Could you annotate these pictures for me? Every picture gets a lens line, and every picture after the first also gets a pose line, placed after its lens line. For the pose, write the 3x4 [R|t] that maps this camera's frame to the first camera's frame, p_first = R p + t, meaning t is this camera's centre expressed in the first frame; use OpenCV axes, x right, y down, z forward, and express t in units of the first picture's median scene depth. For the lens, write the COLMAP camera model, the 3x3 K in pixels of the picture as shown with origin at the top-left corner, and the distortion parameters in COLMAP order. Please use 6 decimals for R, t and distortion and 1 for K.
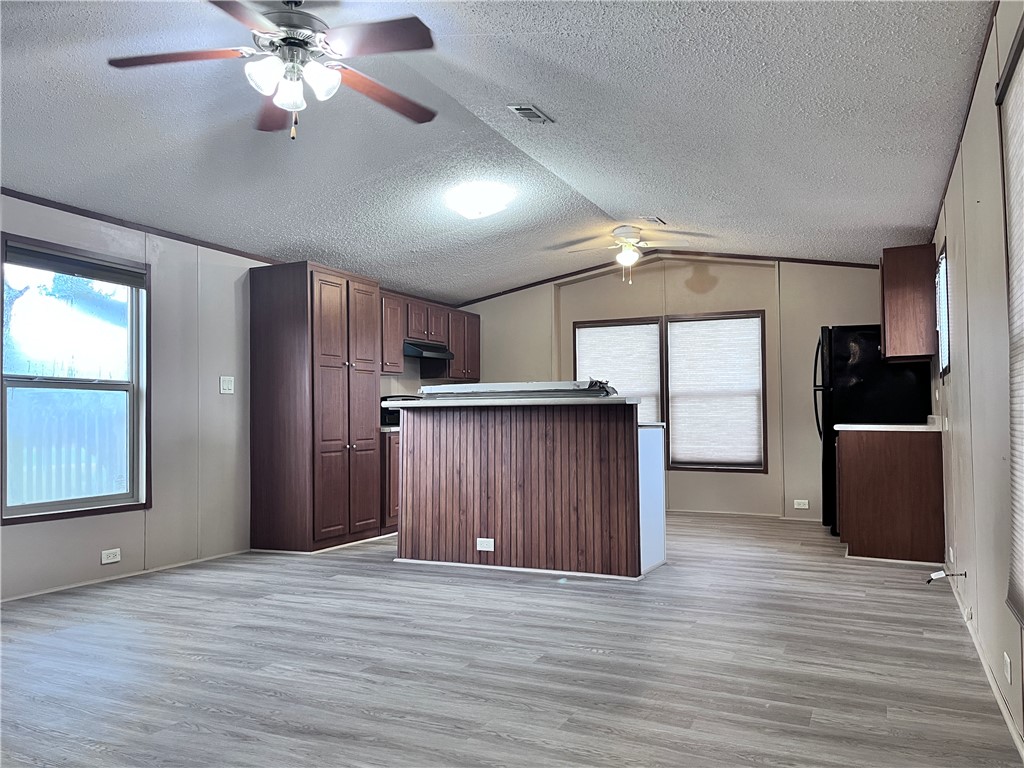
lens RADIAL K [[780.0, 0, 512.2], [0, 780.0, 387.5], [0, 0, 1]] dist [0.051241, -0.061548]
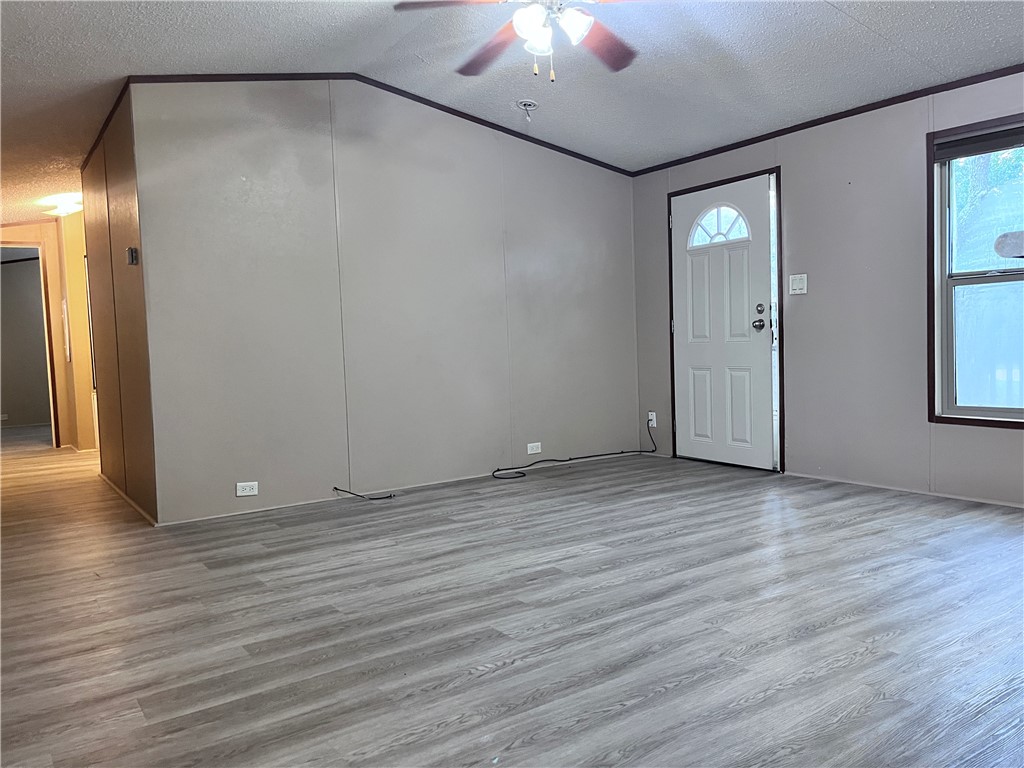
lens RADIAL K [[780.0, 0, 512.2], [0, 780.0, 387.5], [0, 0, 1]] dist [0.051241, -0.061548]
pose [[-0.507425, 0.075350, -0.858395, 0.623014], [0.070235, 0.996471, 0.045952, 0.051772], [0.858829, -0.036972, -0.510926, 1.271457]]
